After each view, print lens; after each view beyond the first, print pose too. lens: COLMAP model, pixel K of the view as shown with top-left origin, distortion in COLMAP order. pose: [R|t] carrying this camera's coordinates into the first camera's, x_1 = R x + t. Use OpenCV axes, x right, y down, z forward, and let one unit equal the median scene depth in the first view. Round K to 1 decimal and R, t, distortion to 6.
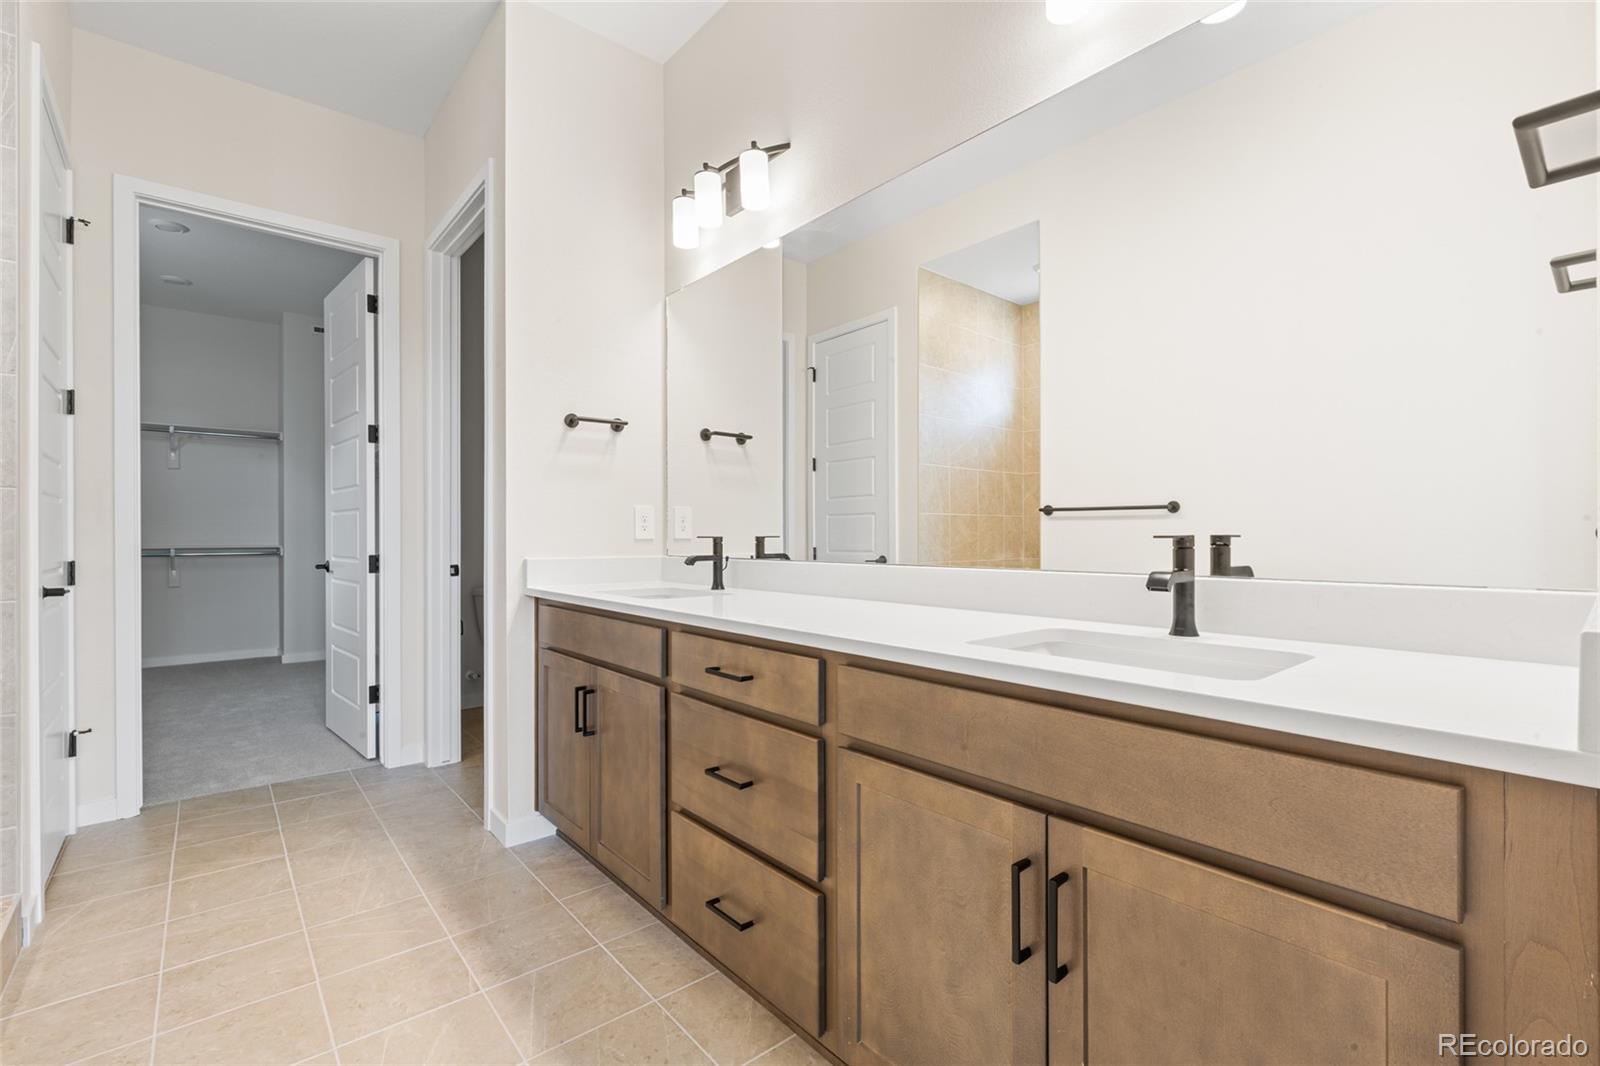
lens RADIAL K [[766.7, 0, 797.9], [0, 766.7, 532.1], [0, 0, 1]] dist [-0.002514, -0.000215]
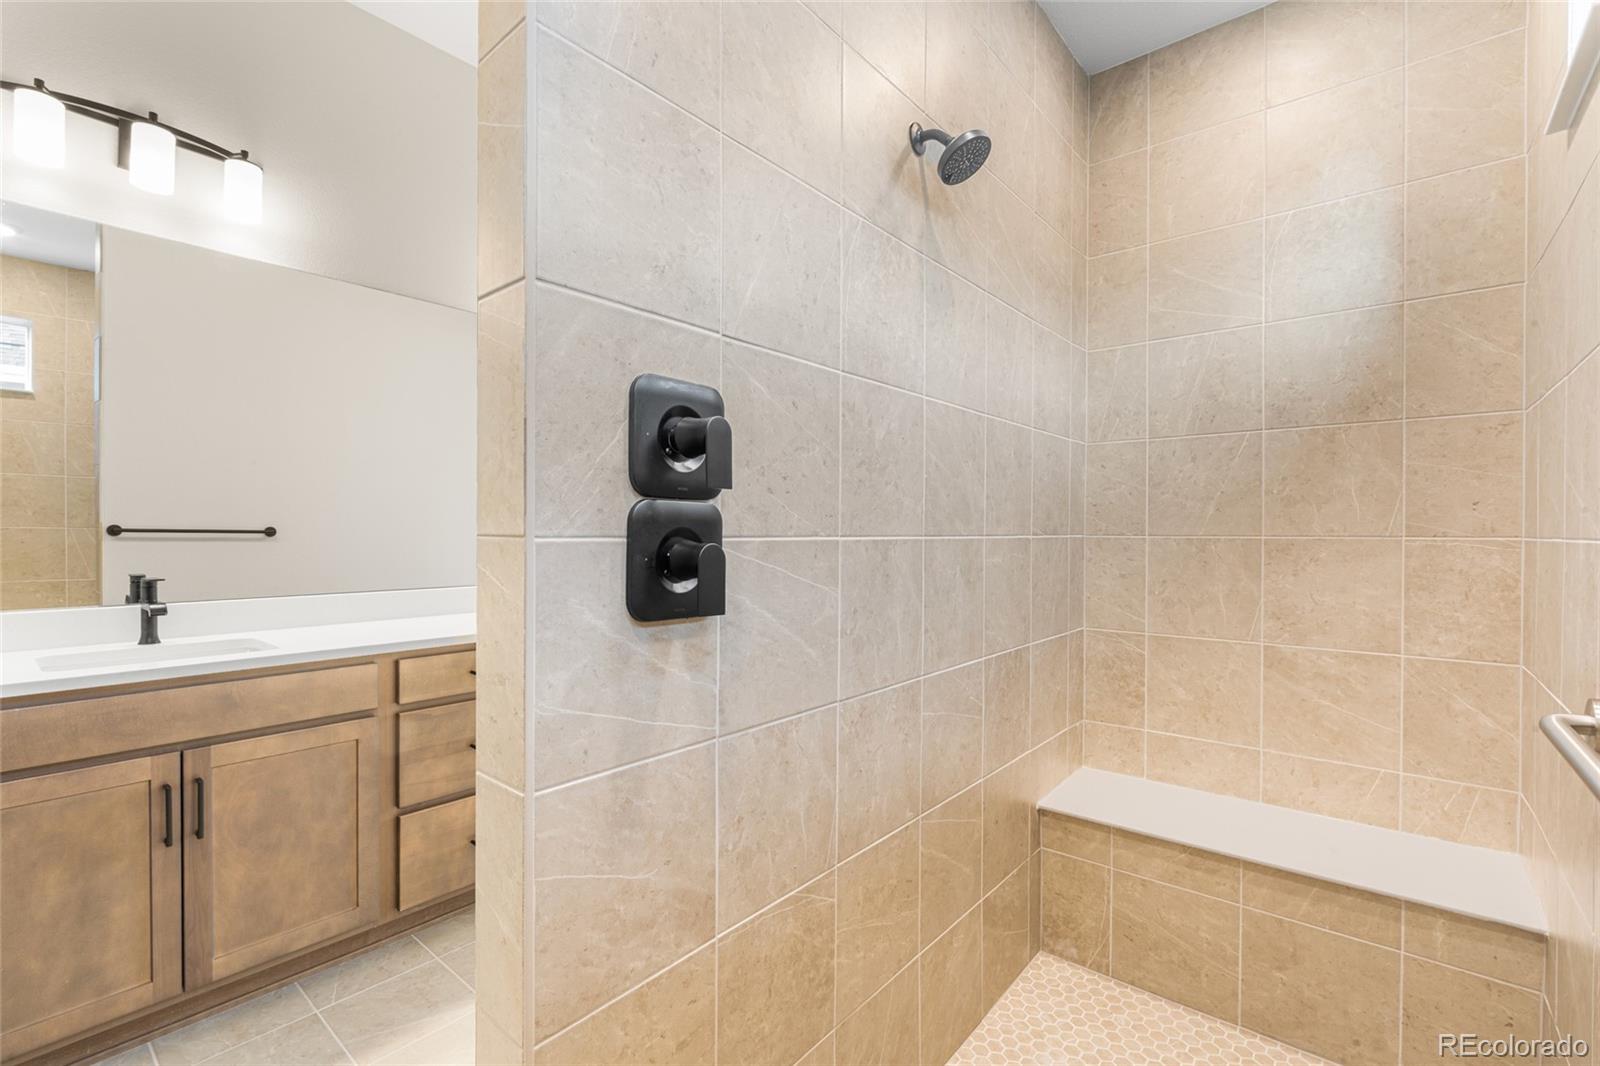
lens RADIAL K [[707.5, 0, 798.5], [0, 707.5, 536.0], [0, 0, 1]] dist [-0.011175, 0.001698]
pose [[-0.204849, -0.008465, 0.978757, -0.817867], [-0.013807, 0.999888, 0.005758, -0.045057], [-0.978696, -0.012335, -0.204943, 0.392356]]
